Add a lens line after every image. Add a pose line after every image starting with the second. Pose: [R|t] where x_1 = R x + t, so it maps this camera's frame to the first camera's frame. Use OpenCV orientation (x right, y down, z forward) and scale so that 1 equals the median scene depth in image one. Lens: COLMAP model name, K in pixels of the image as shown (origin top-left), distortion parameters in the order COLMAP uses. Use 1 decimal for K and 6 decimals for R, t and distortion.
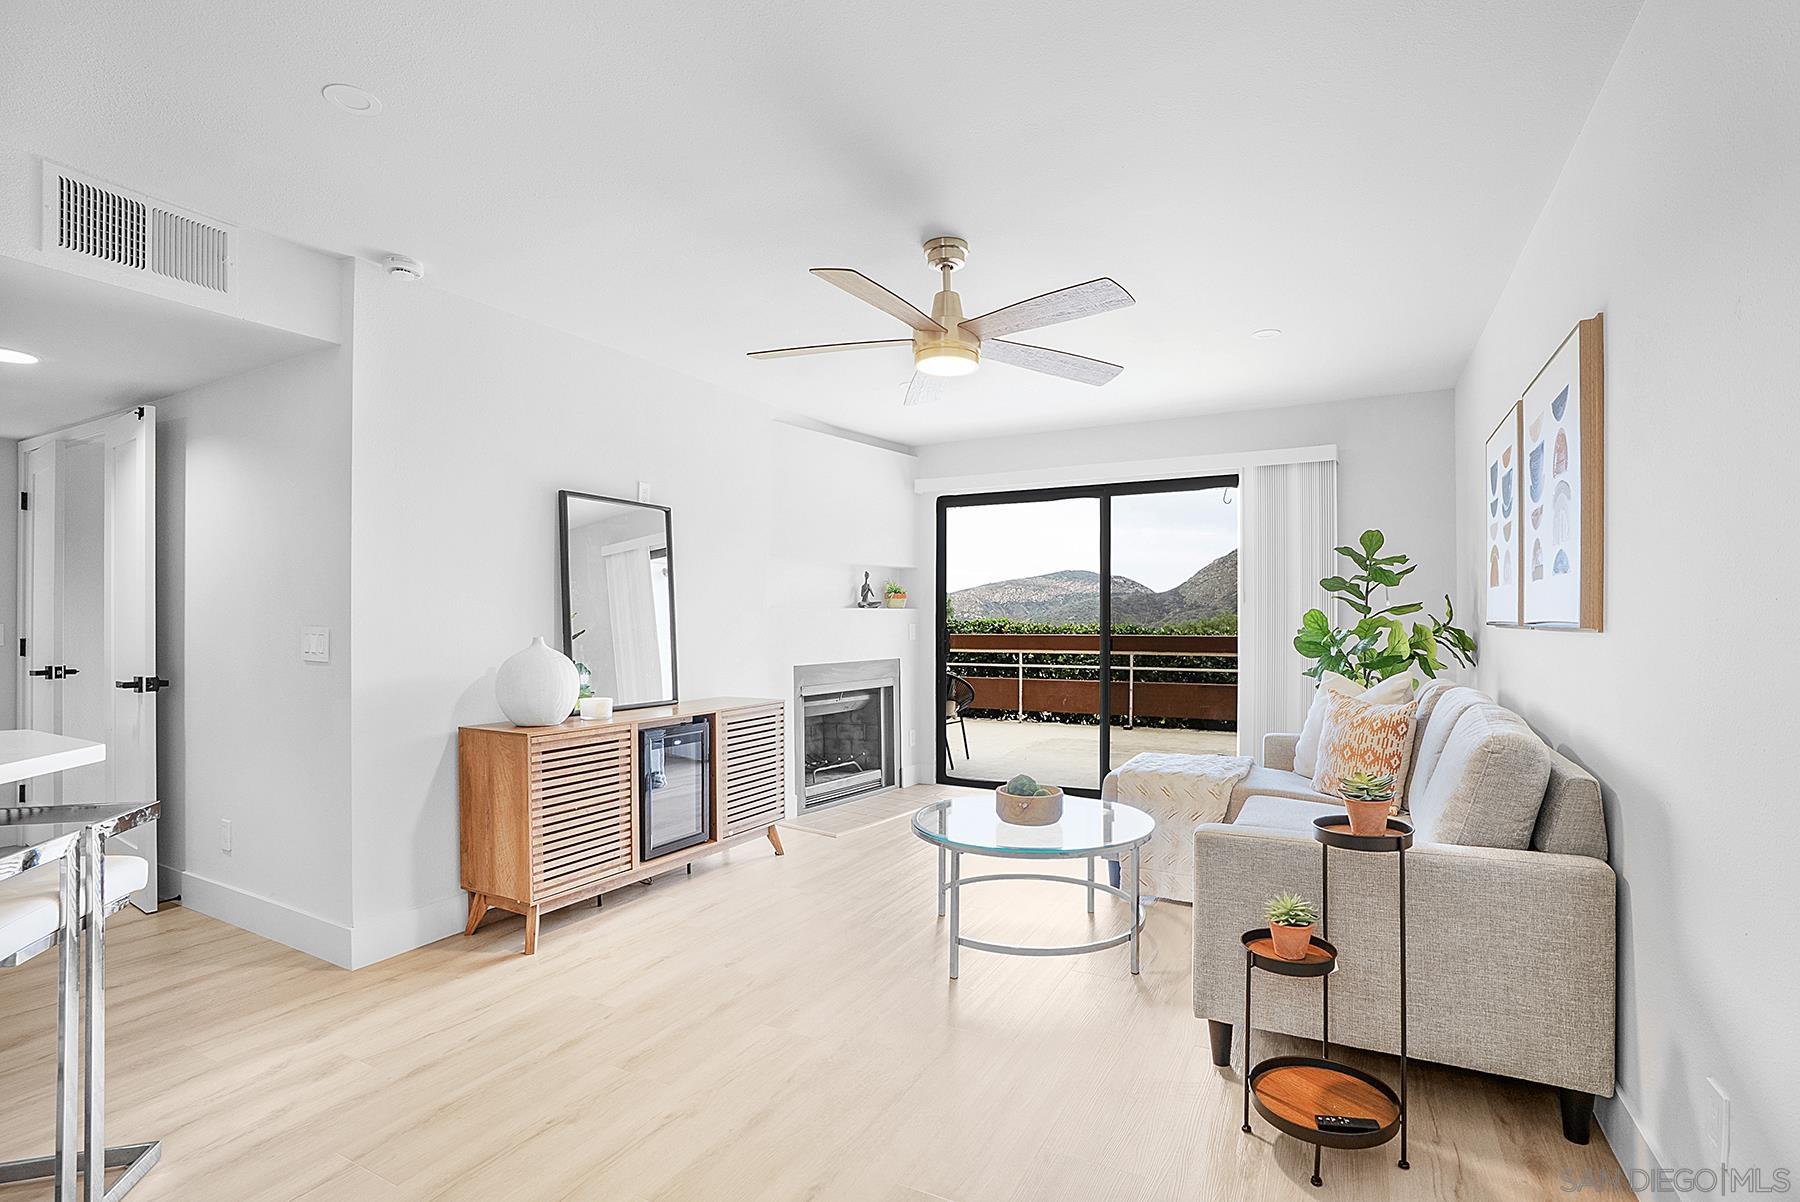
lens RADIAL K [[844.3, 0, 900.0], [0, 844.3, 601.0], [0, 0, 1]] dist [-0.051968, 0.017411]
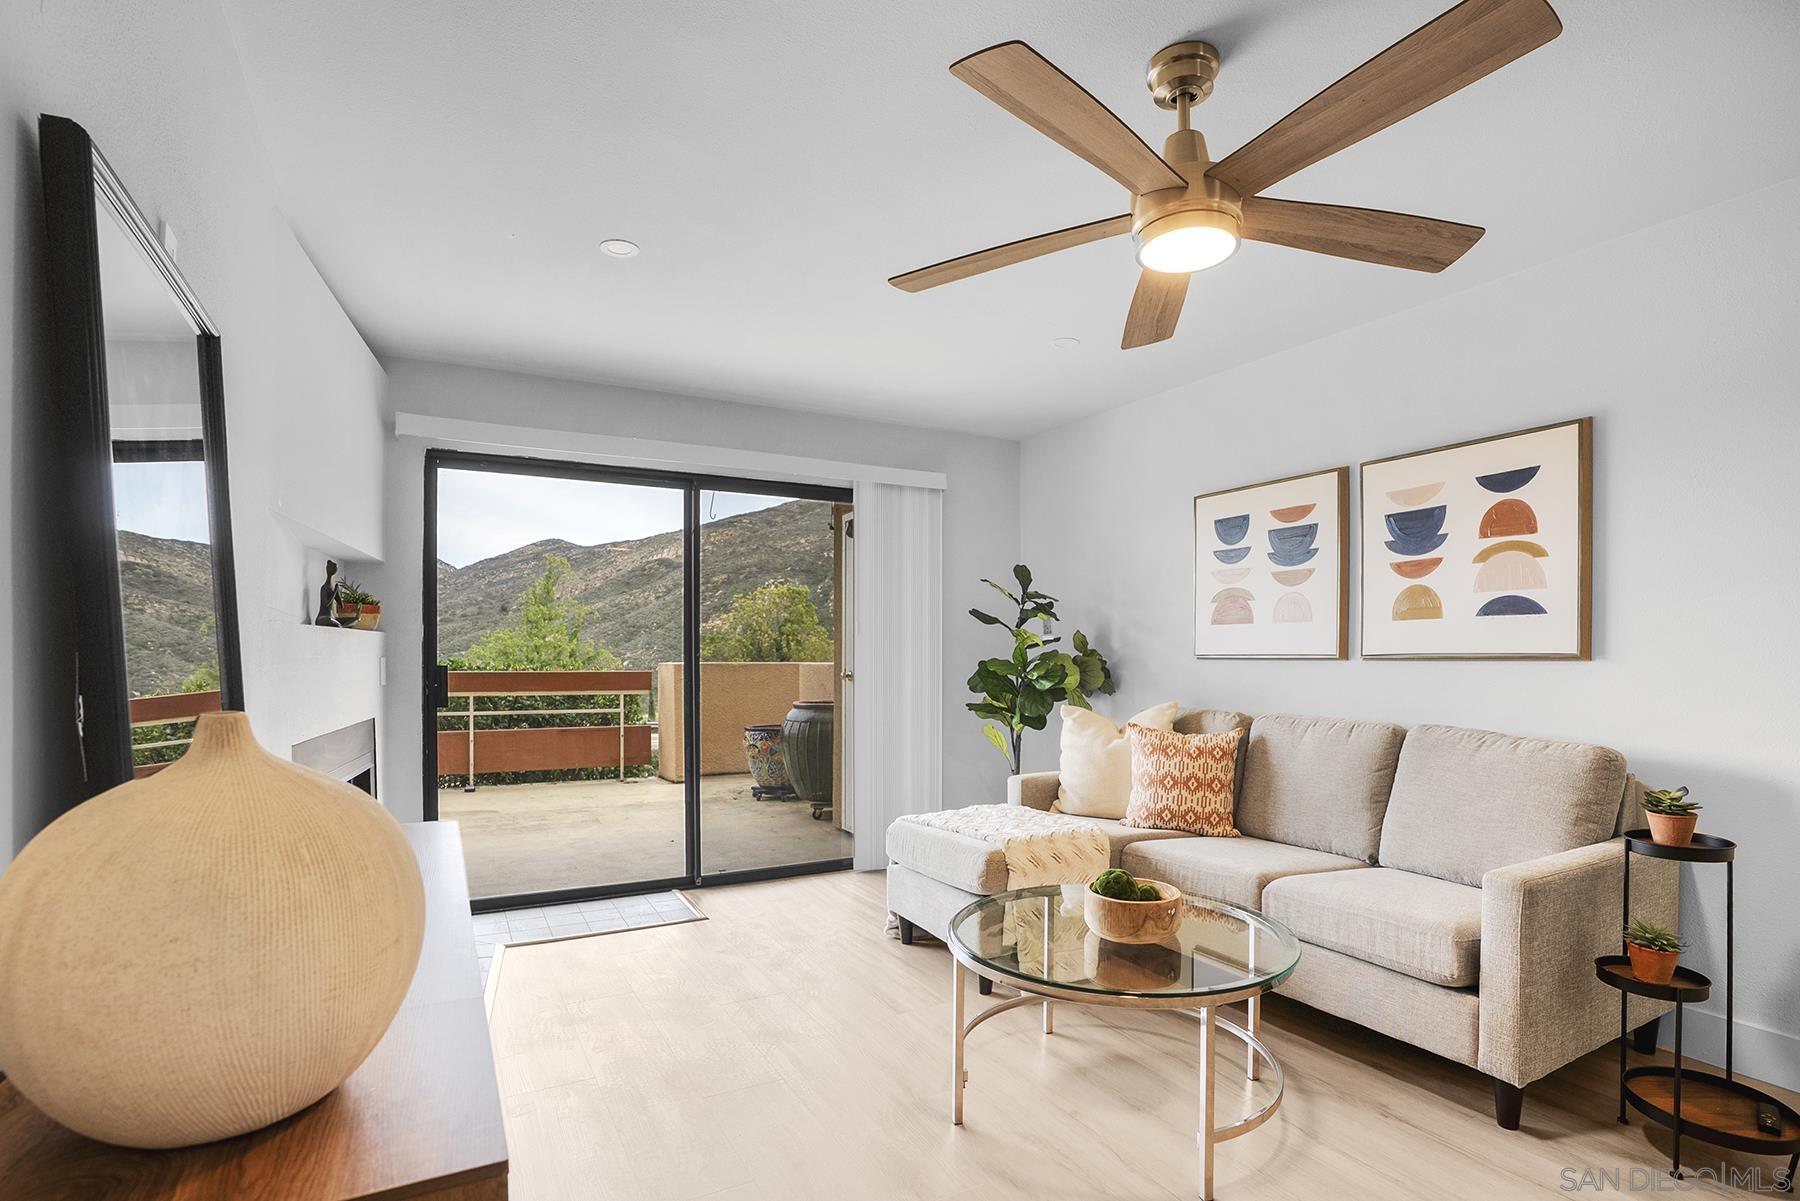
lens RADIAL K [[845.6, 0, 891.8], [0, 845.6, 627.9], [0, 0, 1]] dist [-0.052276, 0.000983]
pose [[0.536707, 0.027167, 0.843331, -0.420536], [-0.019814, 0.999612, -0.019591, 0.016896], [-0.843536, -0.006195, 0.537037, 0.603584]]
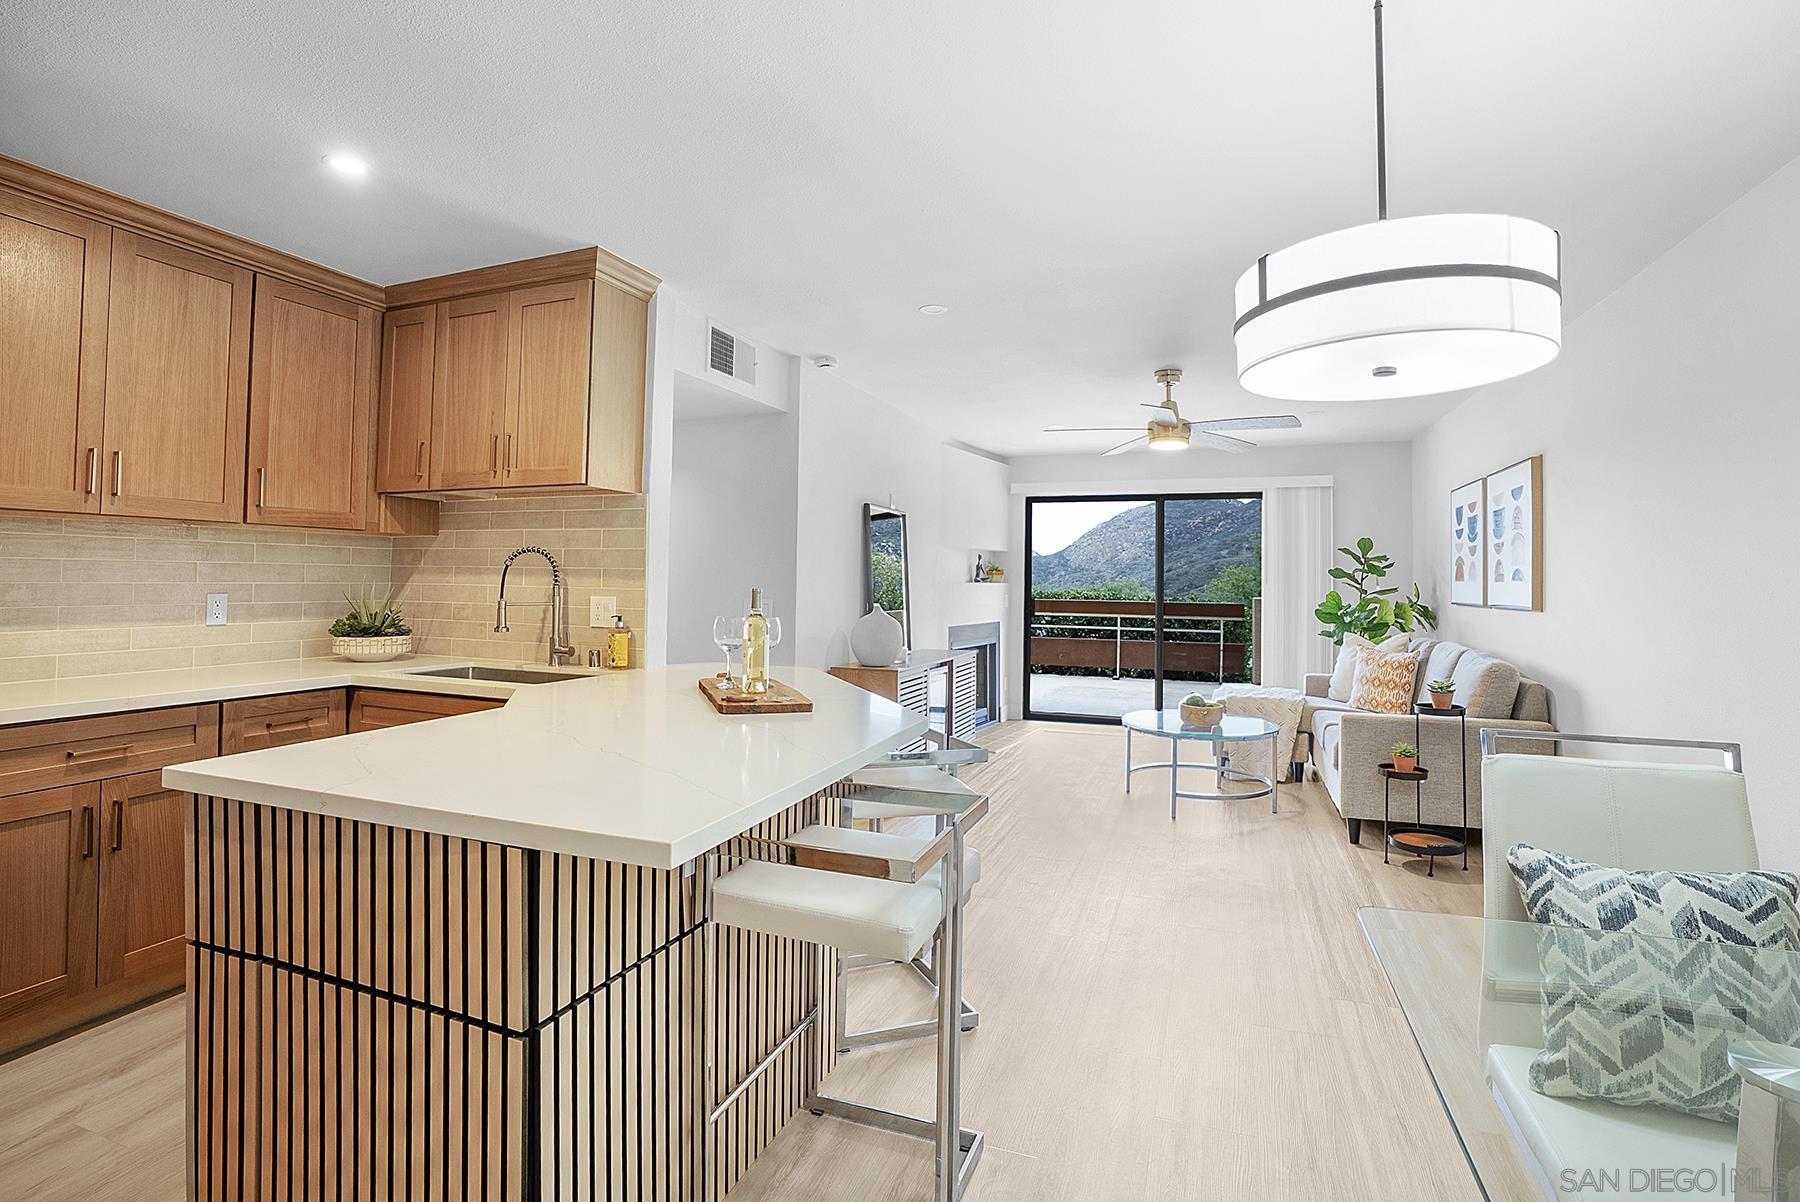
lens RADIAL K [[860.7, 0, 893.3], [0, 860.7, 547.3], [0, 0, 1]] dist [-0.032477, 0.001430]
pose [[0.991166, 0.018722, 0.131298, -0.499857], [-0.016531, 0.999706, -0.017755, -0.029395], [-0.131591, 0.015428, 0.991184, -0.425306]]
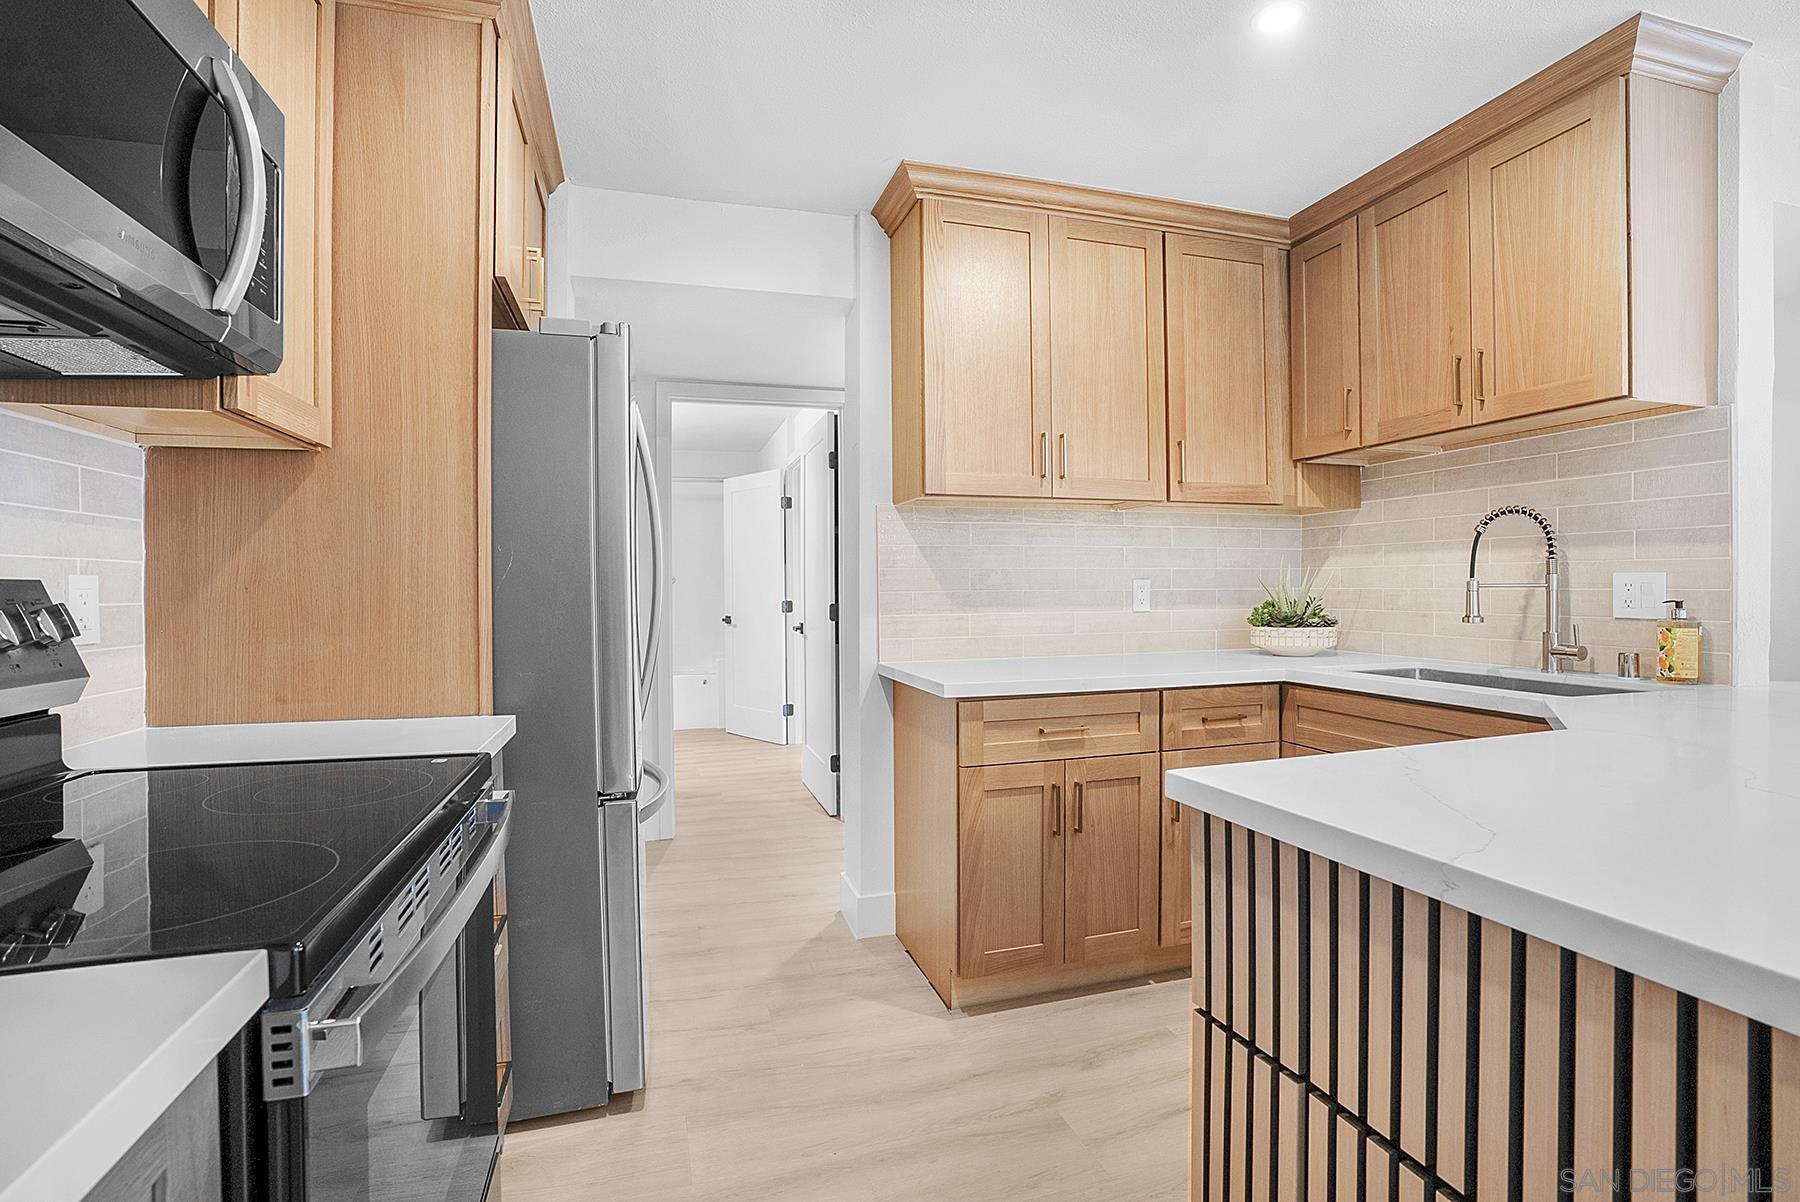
lens RADIAL K [[844.3, 0, 900.0], [0, 844.3, 601.0], [0, 0, 1]] dist [-0.051968, 0.017411]
pose [[0.720614, 0.008630, -0.693282, -0.647054], [0.019954, 0.999250, 0.033180, -0.000298], [0.693049, -0.037744, 0.719902, -0.269013]]
